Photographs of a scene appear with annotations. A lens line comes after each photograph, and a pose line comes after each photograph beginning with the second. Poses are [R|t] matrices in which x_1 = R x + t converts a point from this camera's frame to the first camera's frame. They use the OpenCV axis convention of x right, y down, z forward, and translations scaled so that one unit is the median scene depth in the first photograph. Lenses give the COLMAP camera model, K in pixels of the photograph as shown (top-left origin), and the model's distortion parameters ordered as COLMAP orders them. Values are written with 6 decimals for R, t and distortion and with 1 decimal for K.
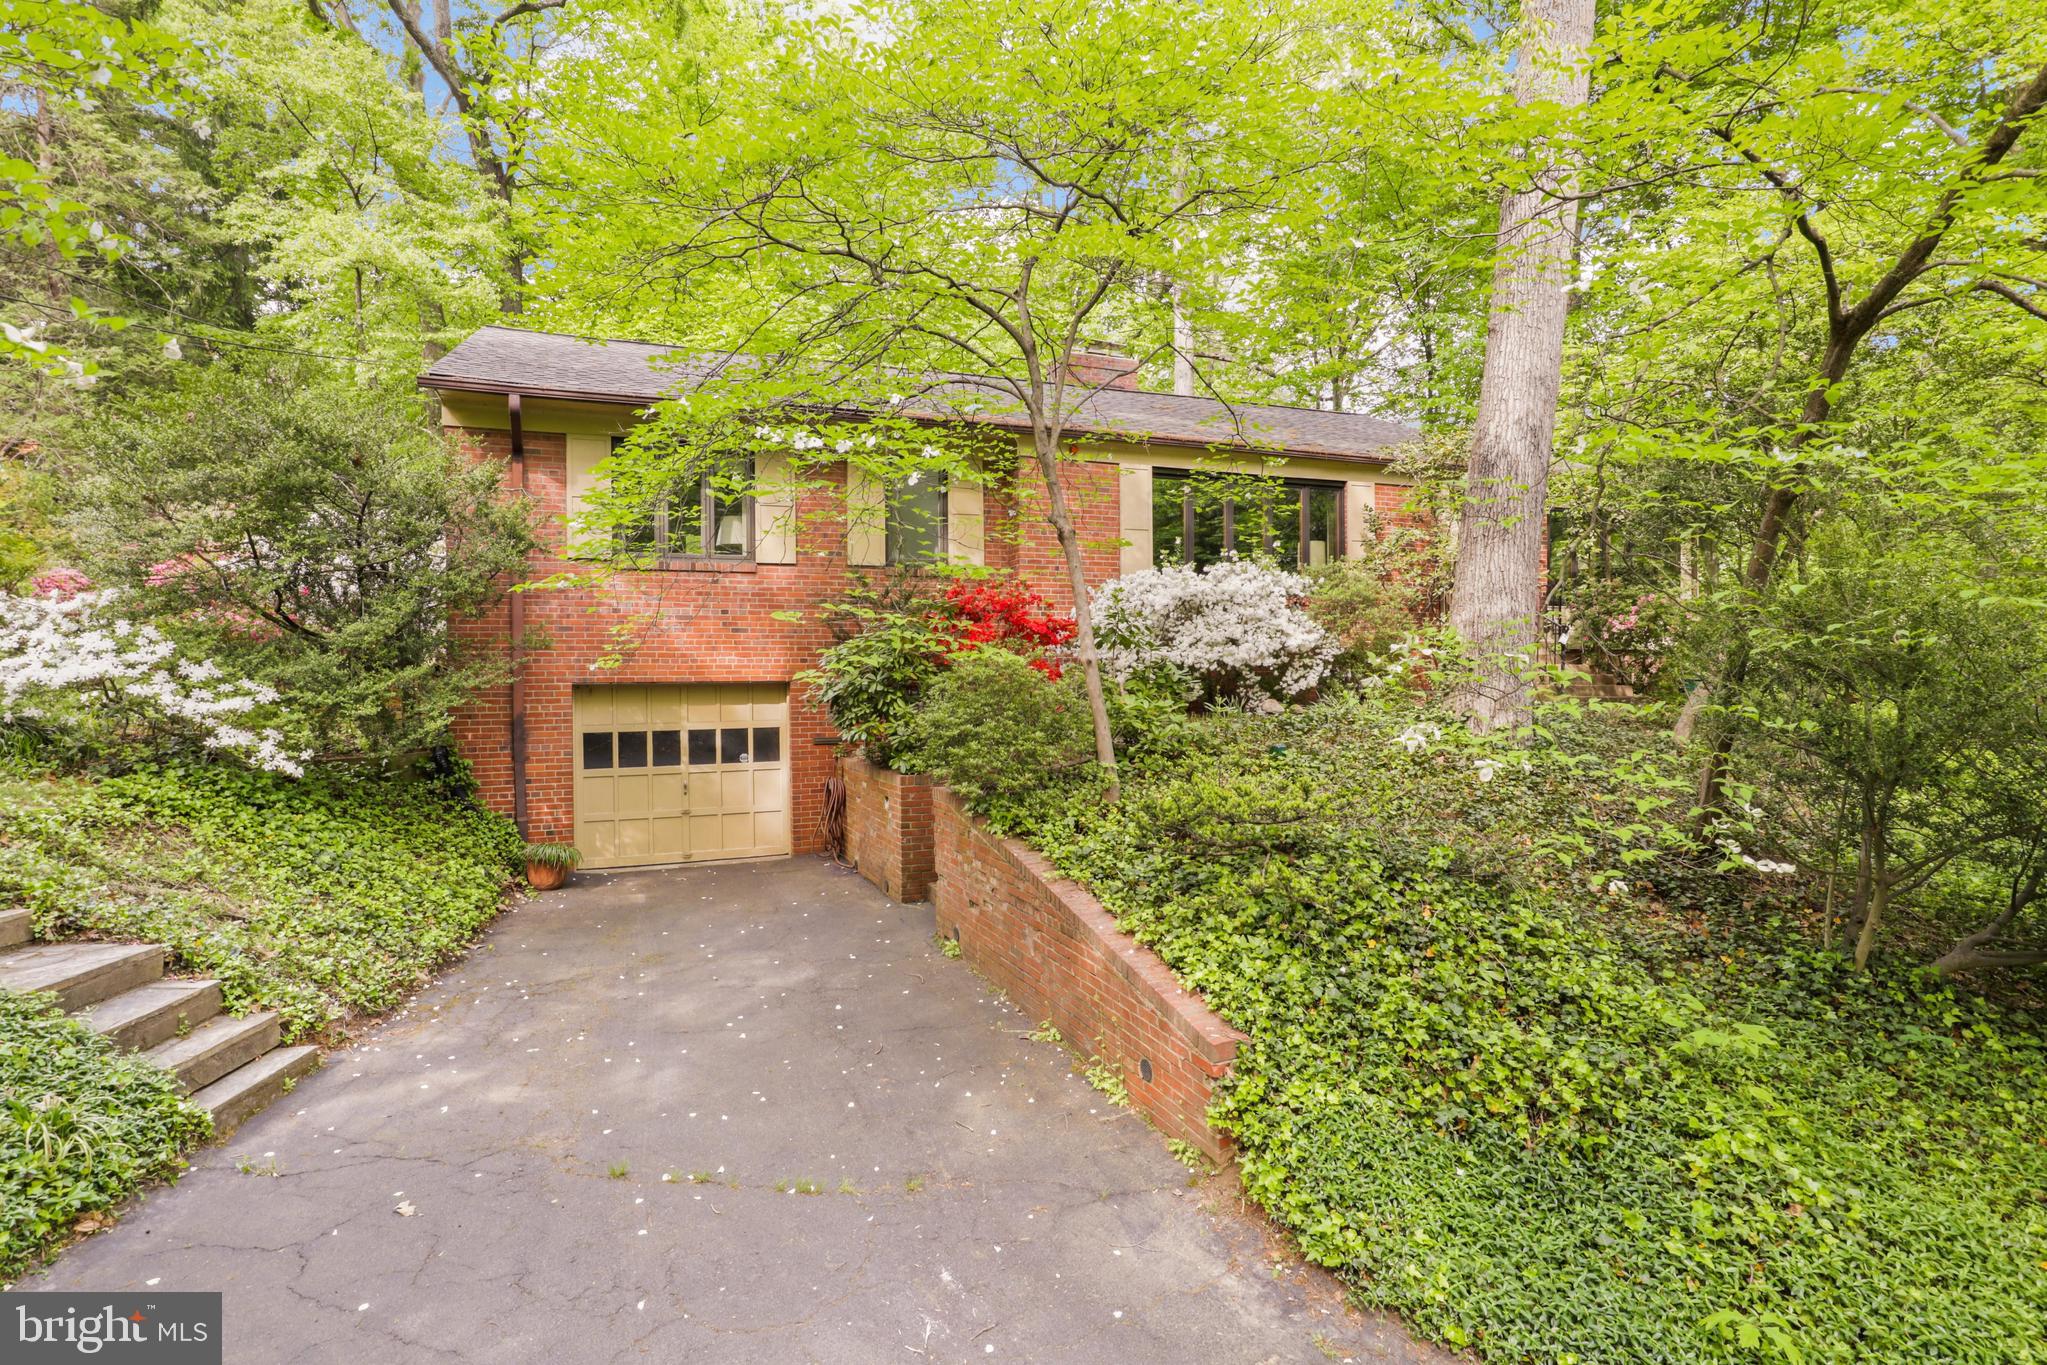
lens RADIAL K [[1042.7, 0, 1029.6], [0, 1042.7, 676.1], [0, 0, 1]] dist [-0.006223, -0.002679]
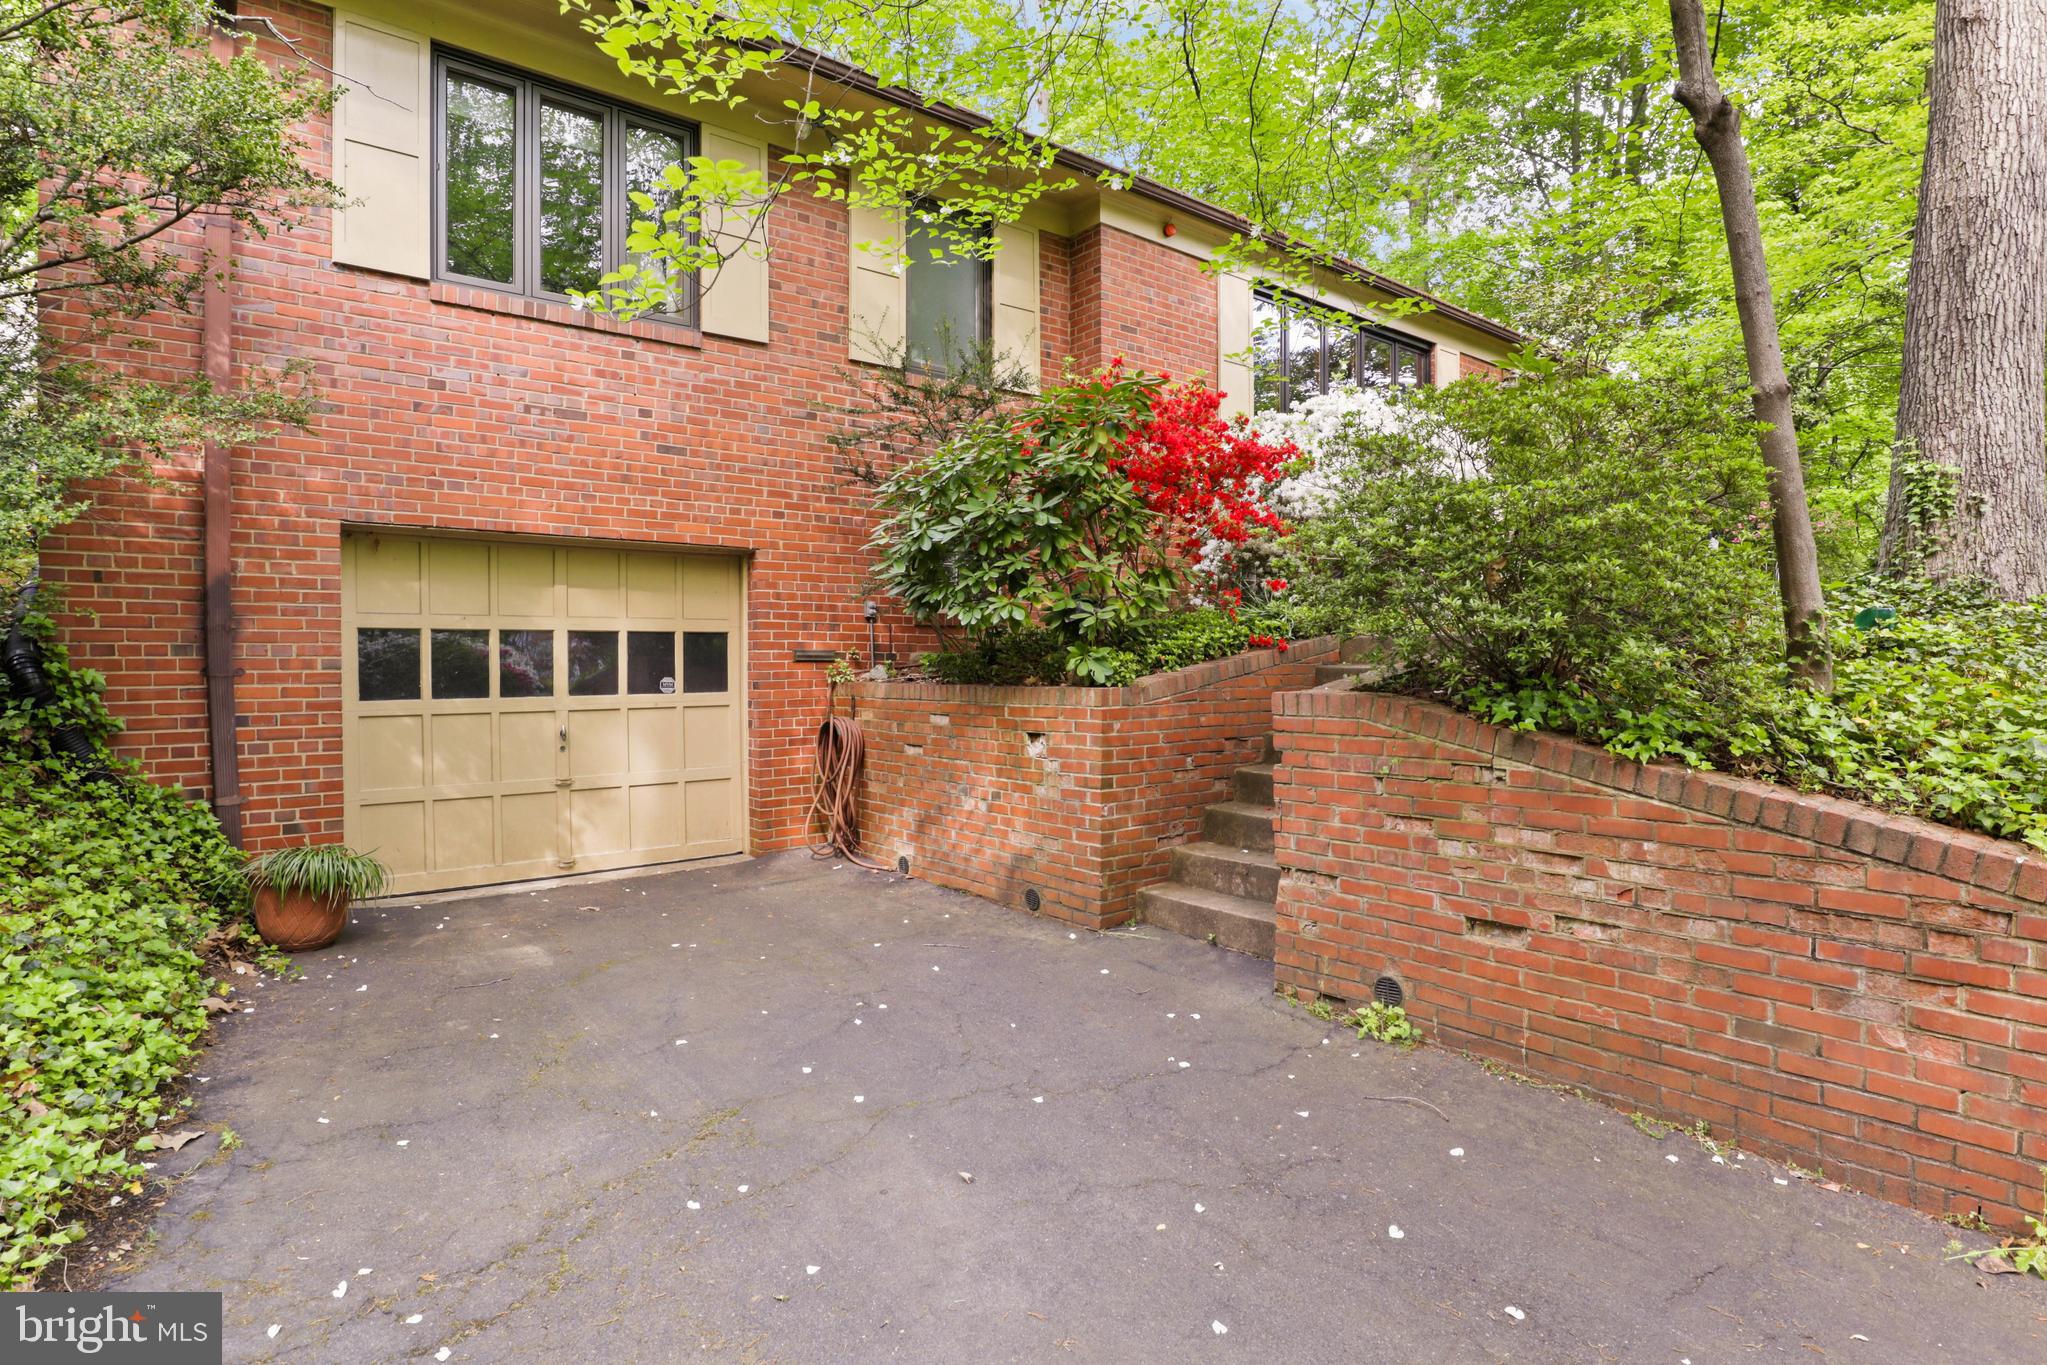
lens RADIAL K [[1042.7, 0, 1020.8], [0, 1042.7, 682.6], [0, 0, 1]] dist [-0.006223, -0.002679]
pose [[0.961539, -0.002488, 0.274657, -0.283053], [-0.001052, 0.999918, 0.012739, 0.080701], [-0.274666, -0.012538, 0.961458, 0.469908]]
